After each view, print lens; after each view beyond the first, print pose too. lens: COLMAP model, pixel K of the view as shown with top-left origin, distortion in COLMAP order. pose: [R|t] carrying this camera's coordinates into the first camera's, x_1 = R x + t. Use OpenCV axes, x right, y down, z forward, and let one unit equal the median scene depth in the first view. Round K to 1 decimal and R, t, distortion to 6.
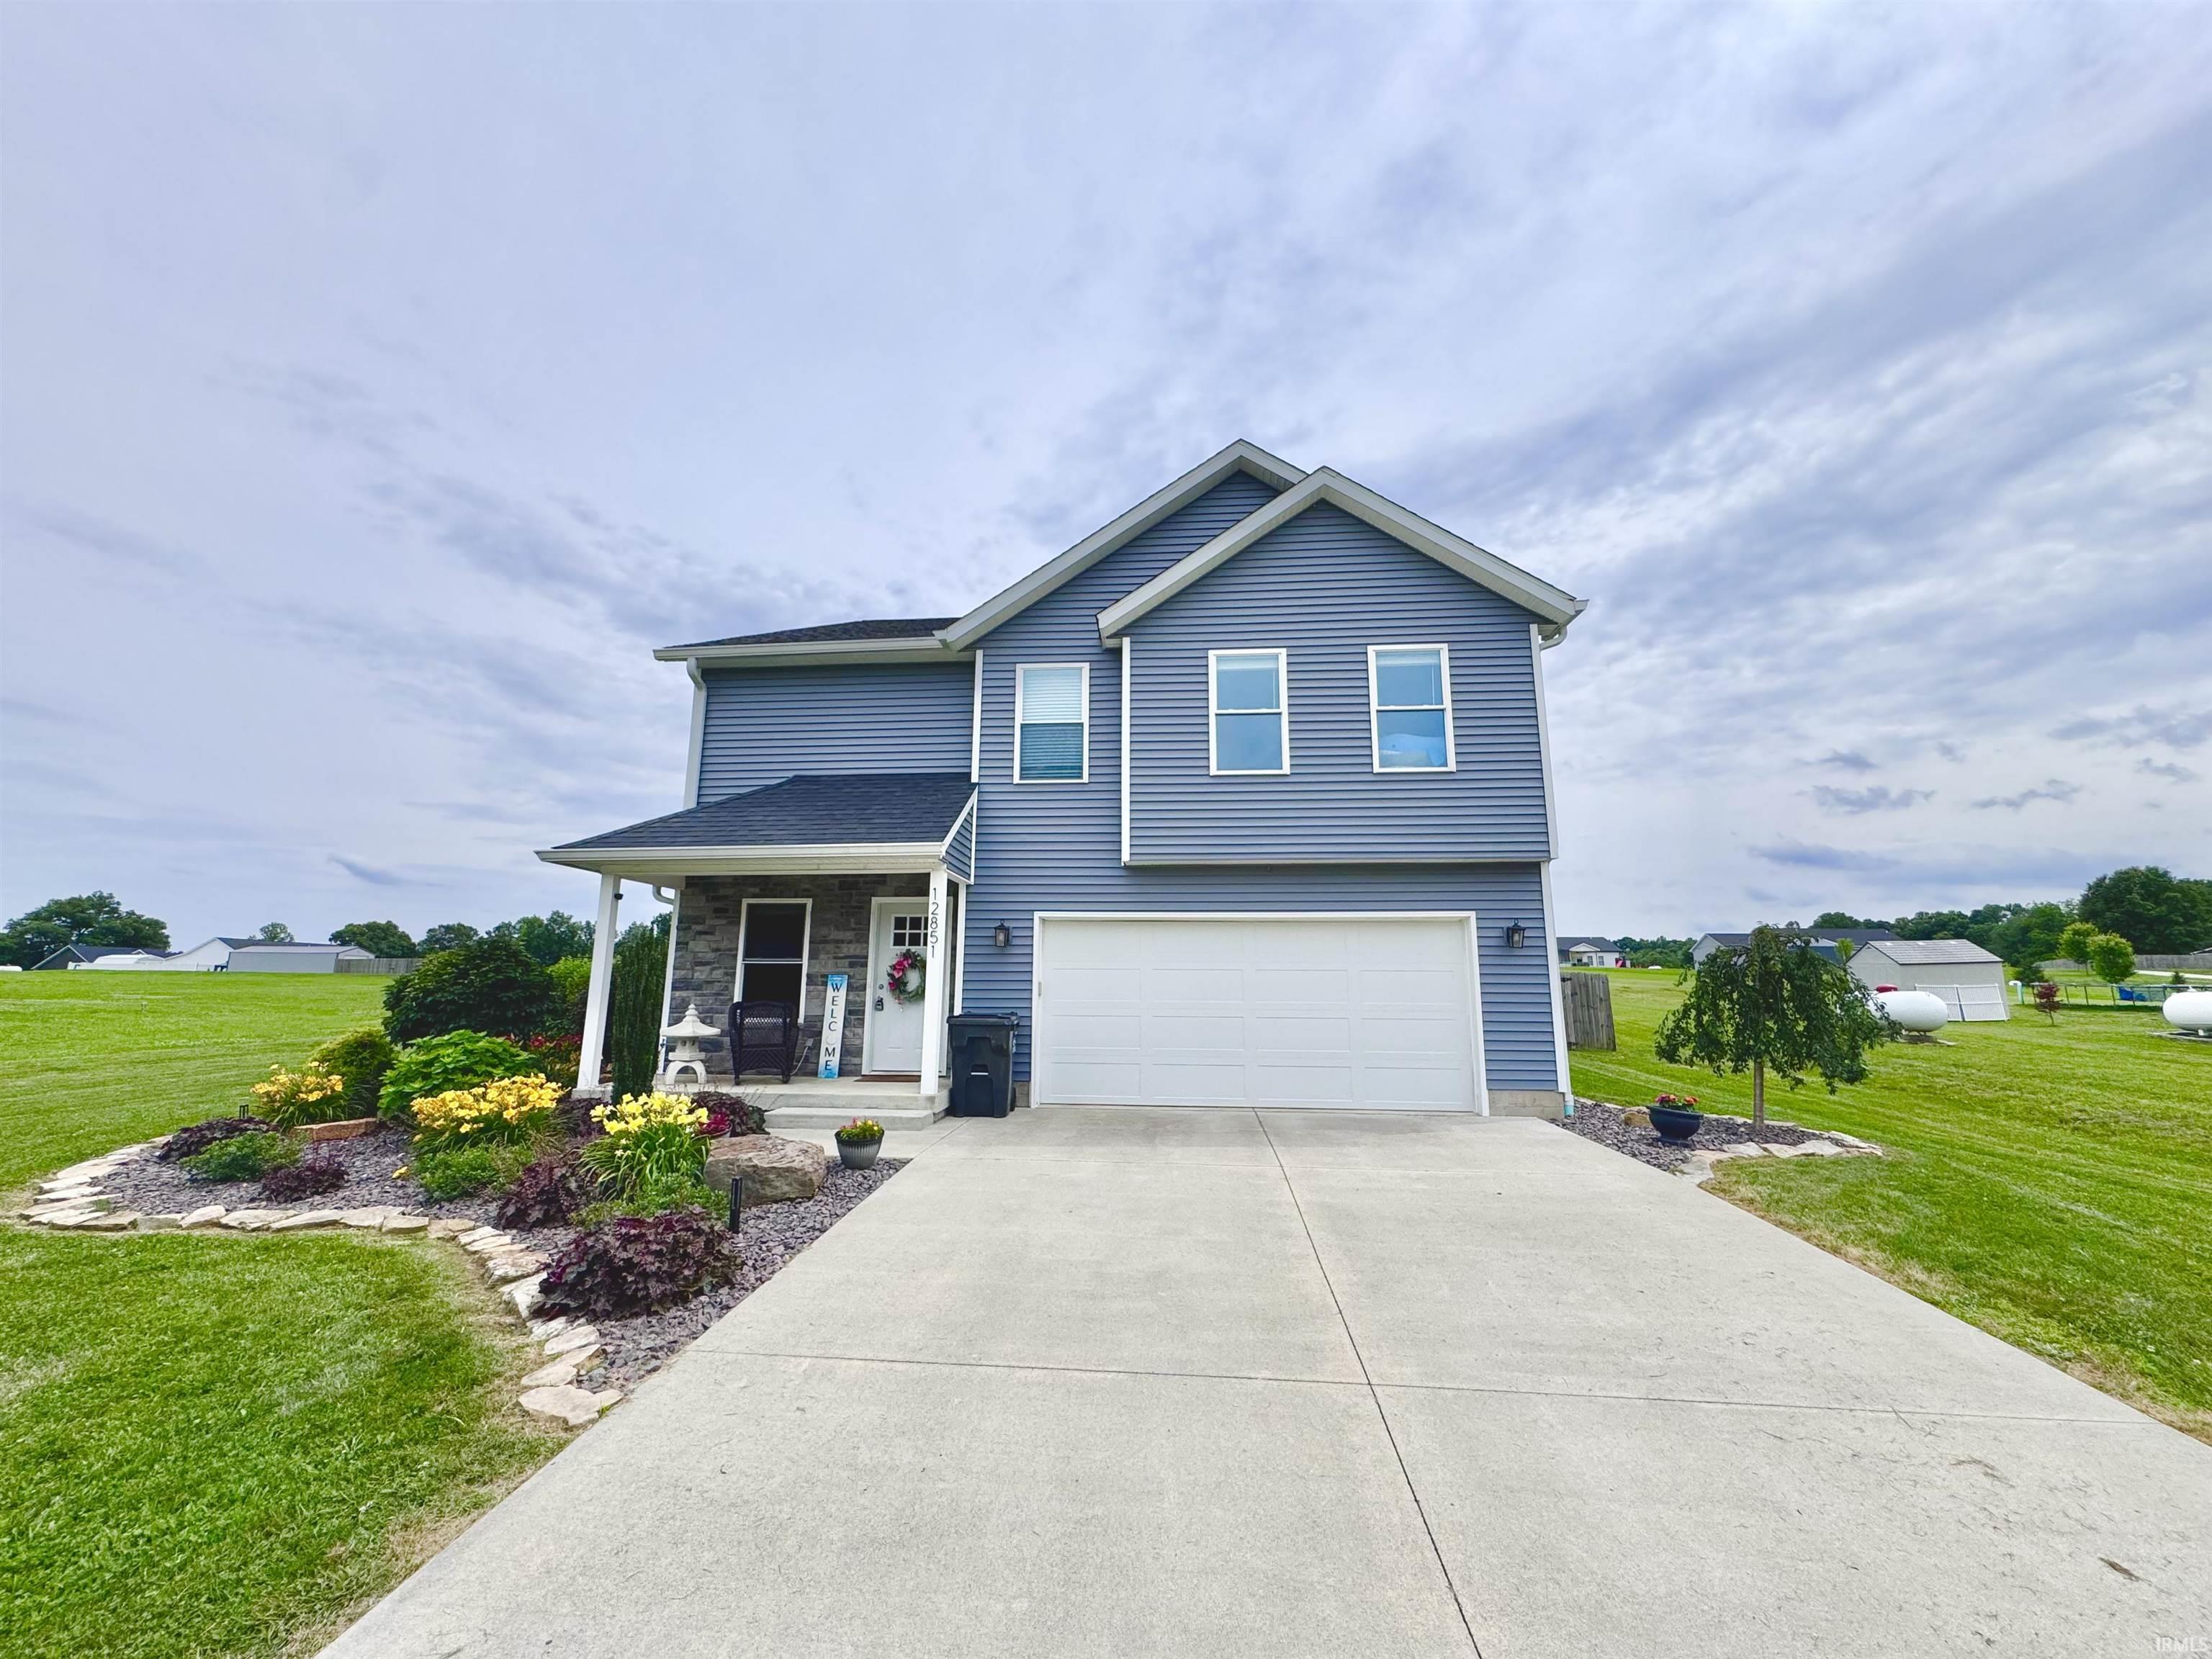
lens RADIAL K [[881.1, 0, 1091.7], [0, 881.1, 838.3], [0, 0, 1]] dist [-0.000247, 0.000034]
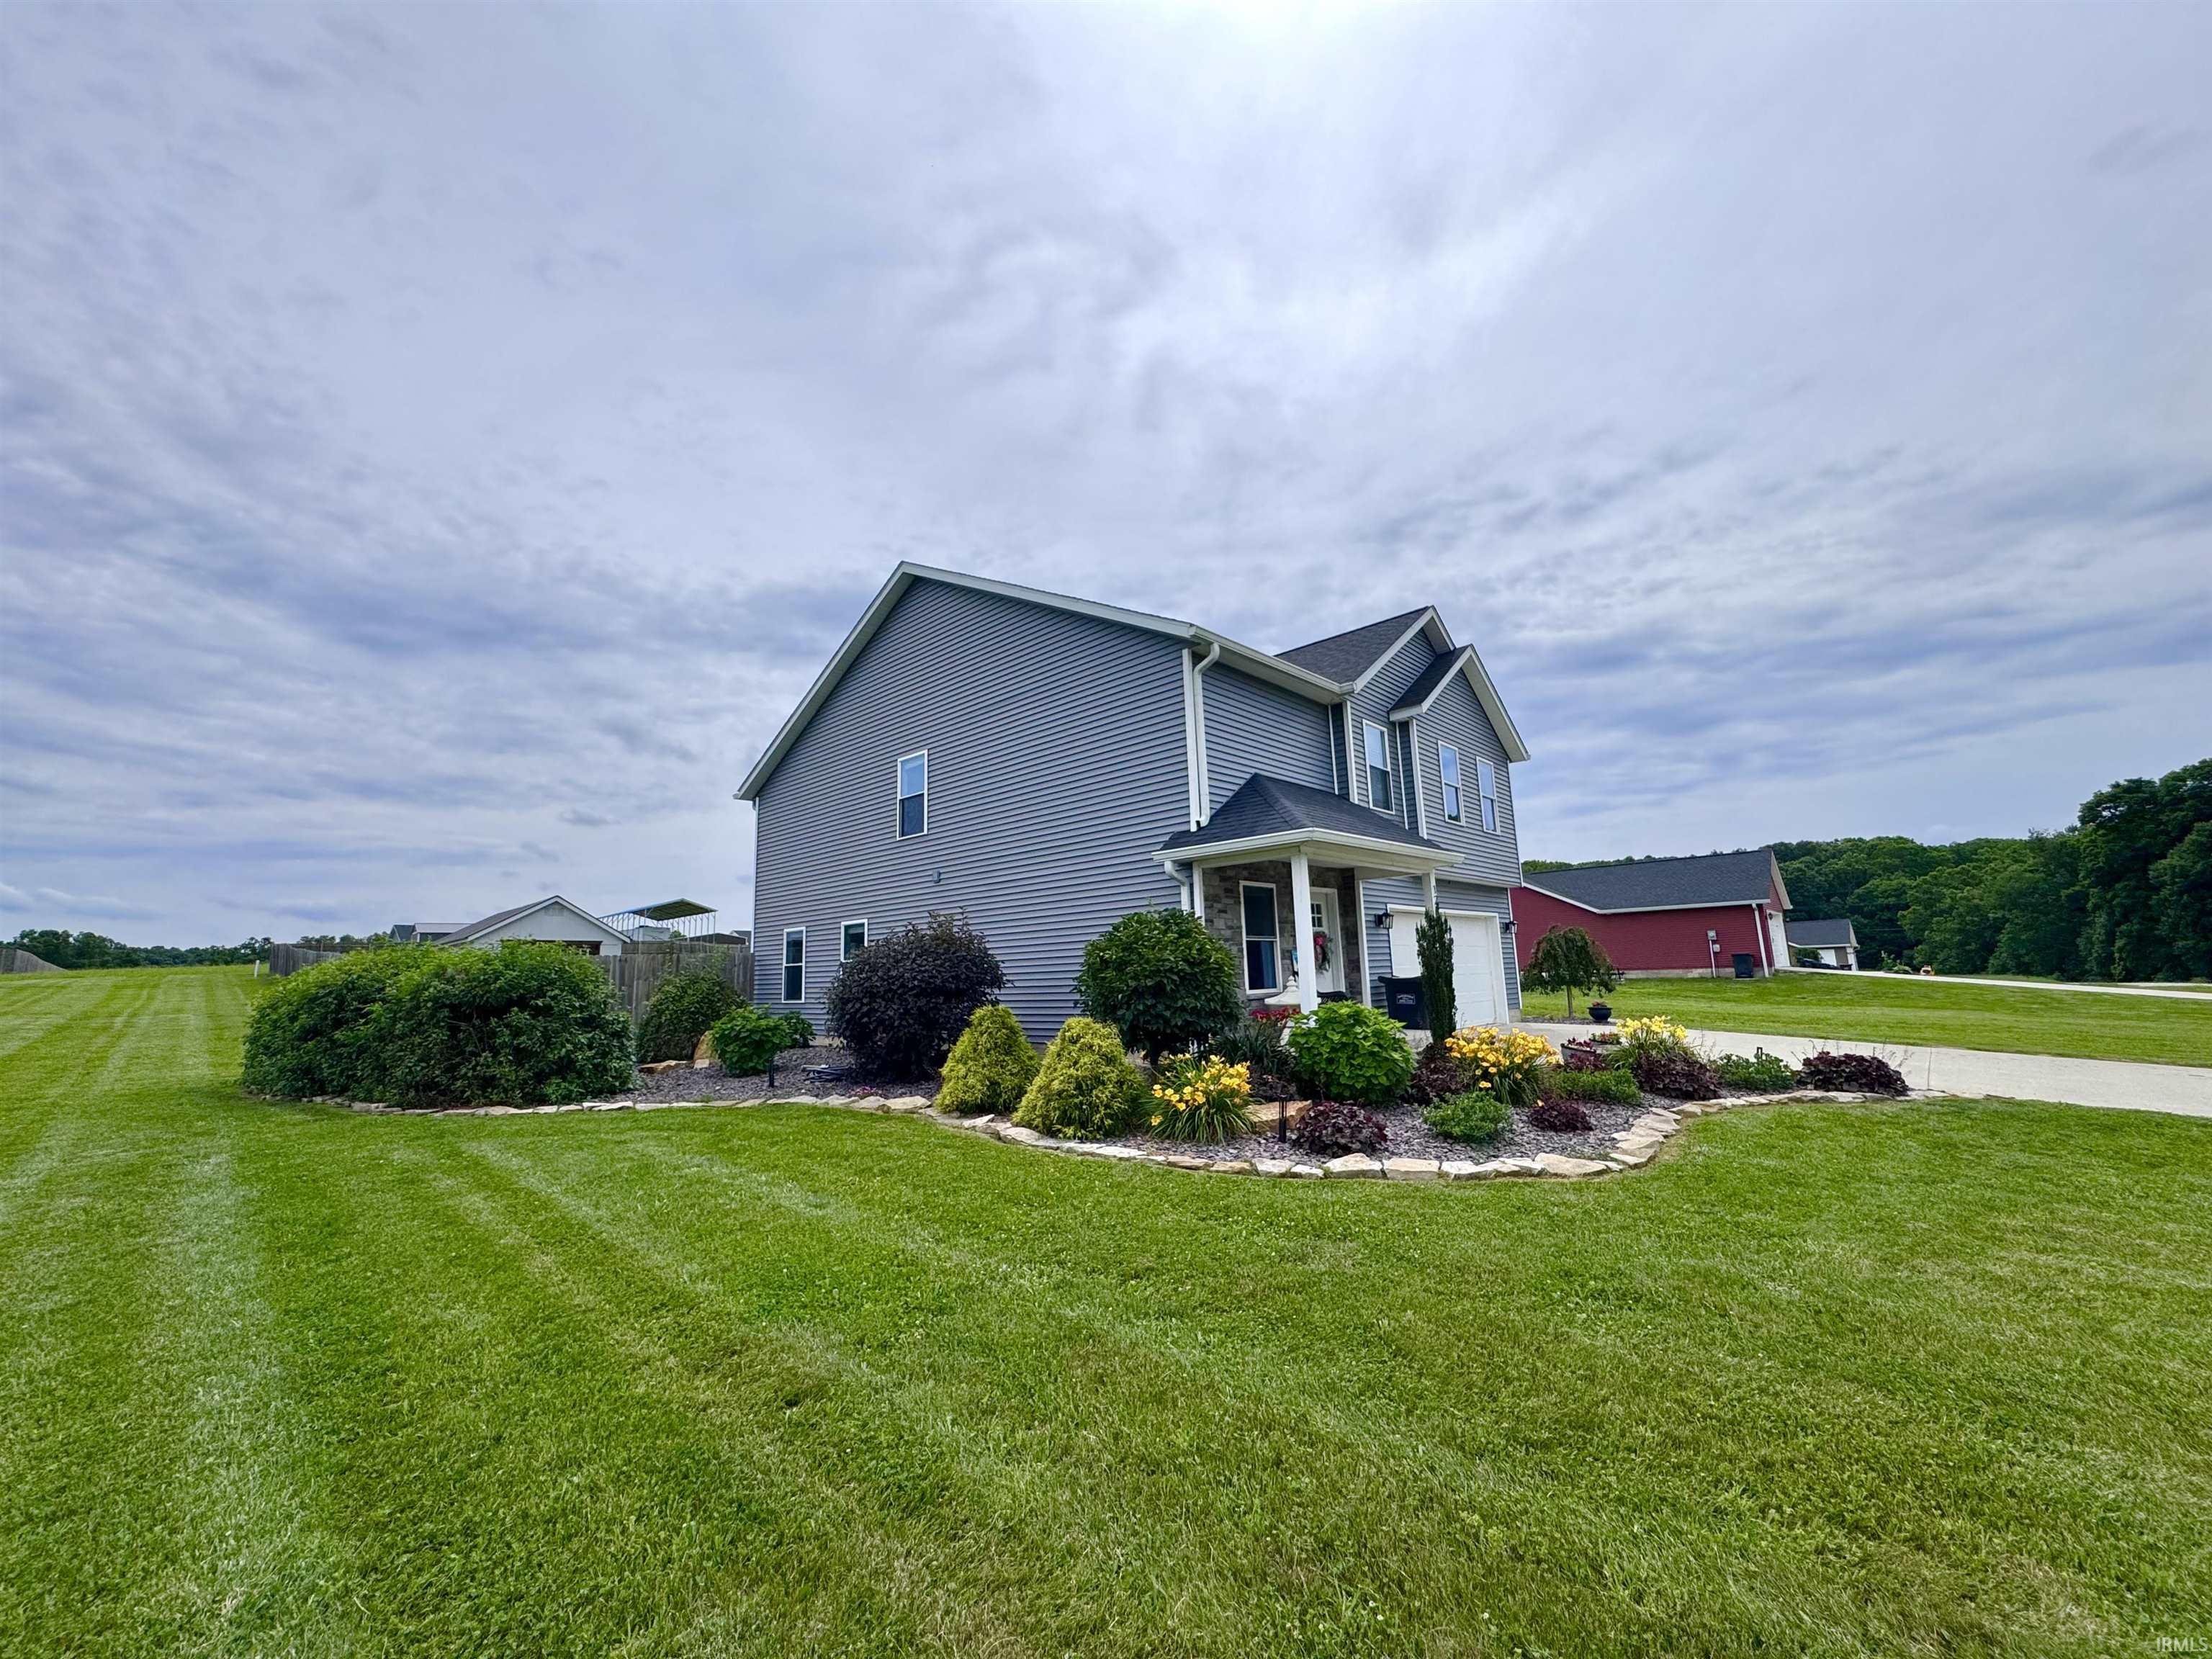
lens RADIAL K [[881.1, 0, 1091.7], [0, 881.1, 838.3], [0, 0, 1]] dist [-0.000247, 0.000034]
pose [[0.614696, 0.096282, 0.782866, -1.486707], [-0.101291, 0.993940, -0.042709, 0.088955], [-0.782234, -0.053045, 0.620723, 0.516623]]
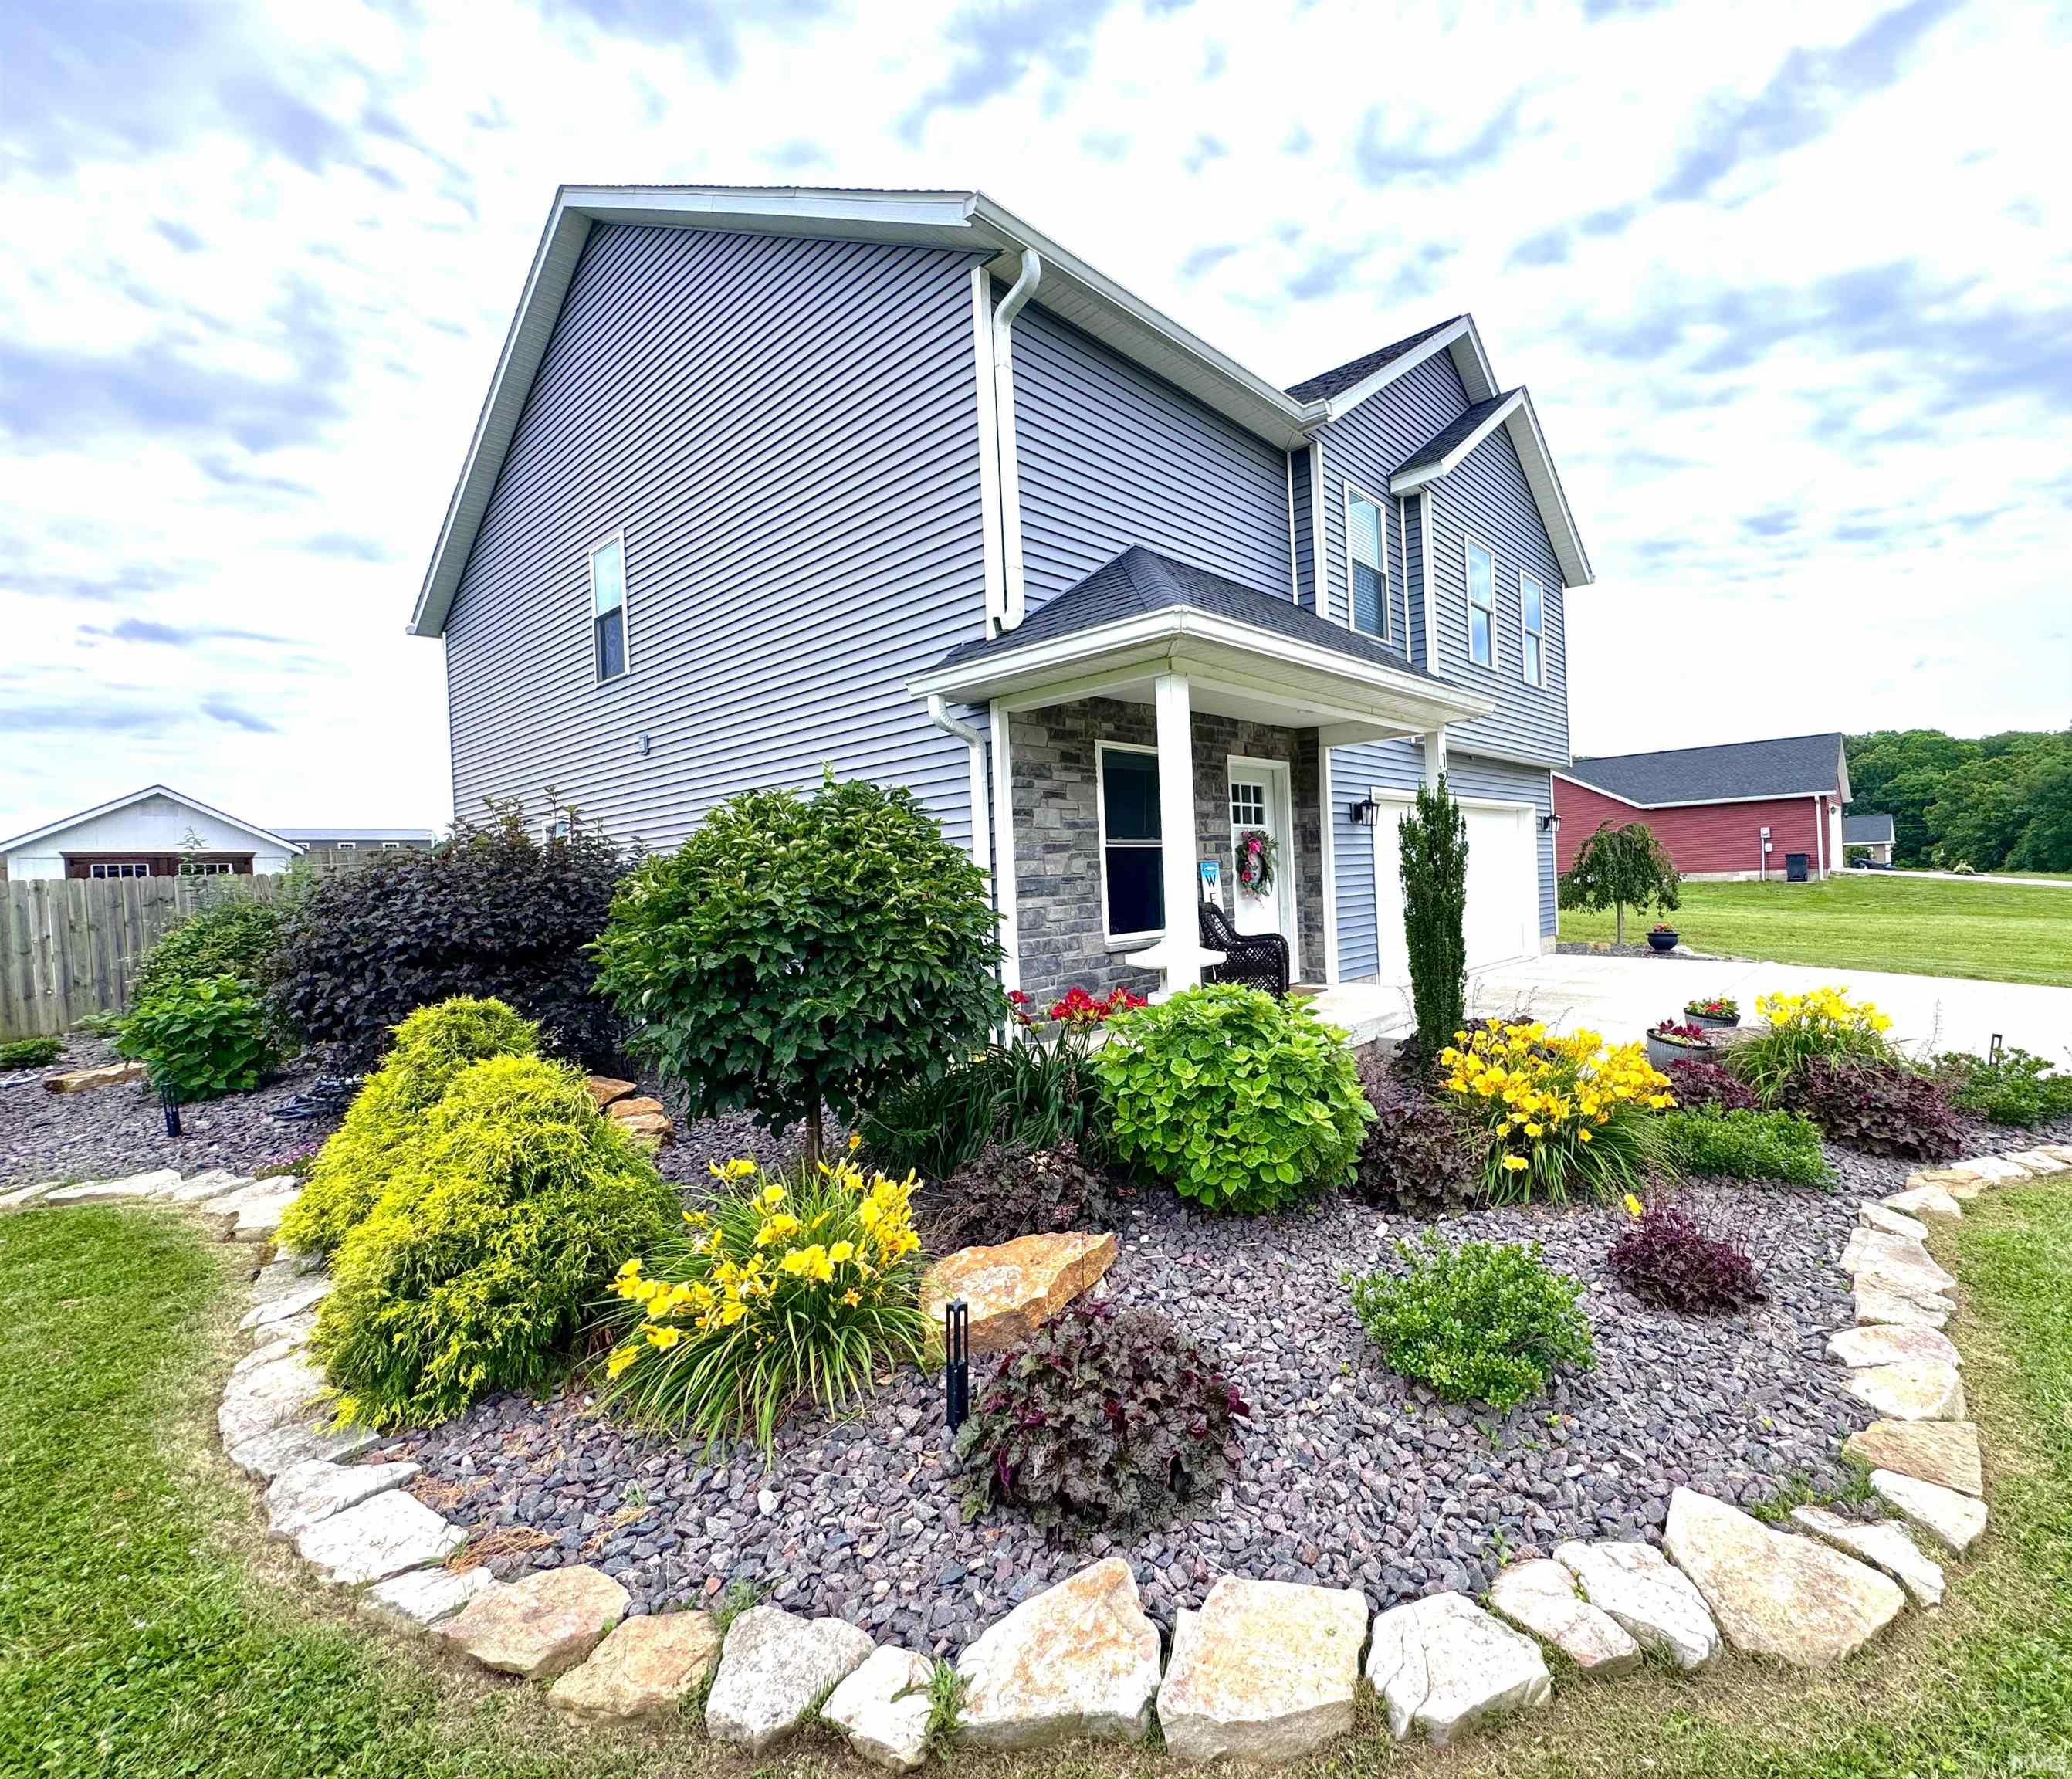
lens RADIAL K [[956.1, 0, 1163.6], [0, 956.1, 886.3], [0, 0, 1]] dist [0.000324, 0.000206]
pose [[0.556377, -0.036875, 0.830112, -0.993177], [-0.099059, 0.988947, 0.110325, 0.098998], [-0.825005, -0.143612, 0.546574, 0.650790]]
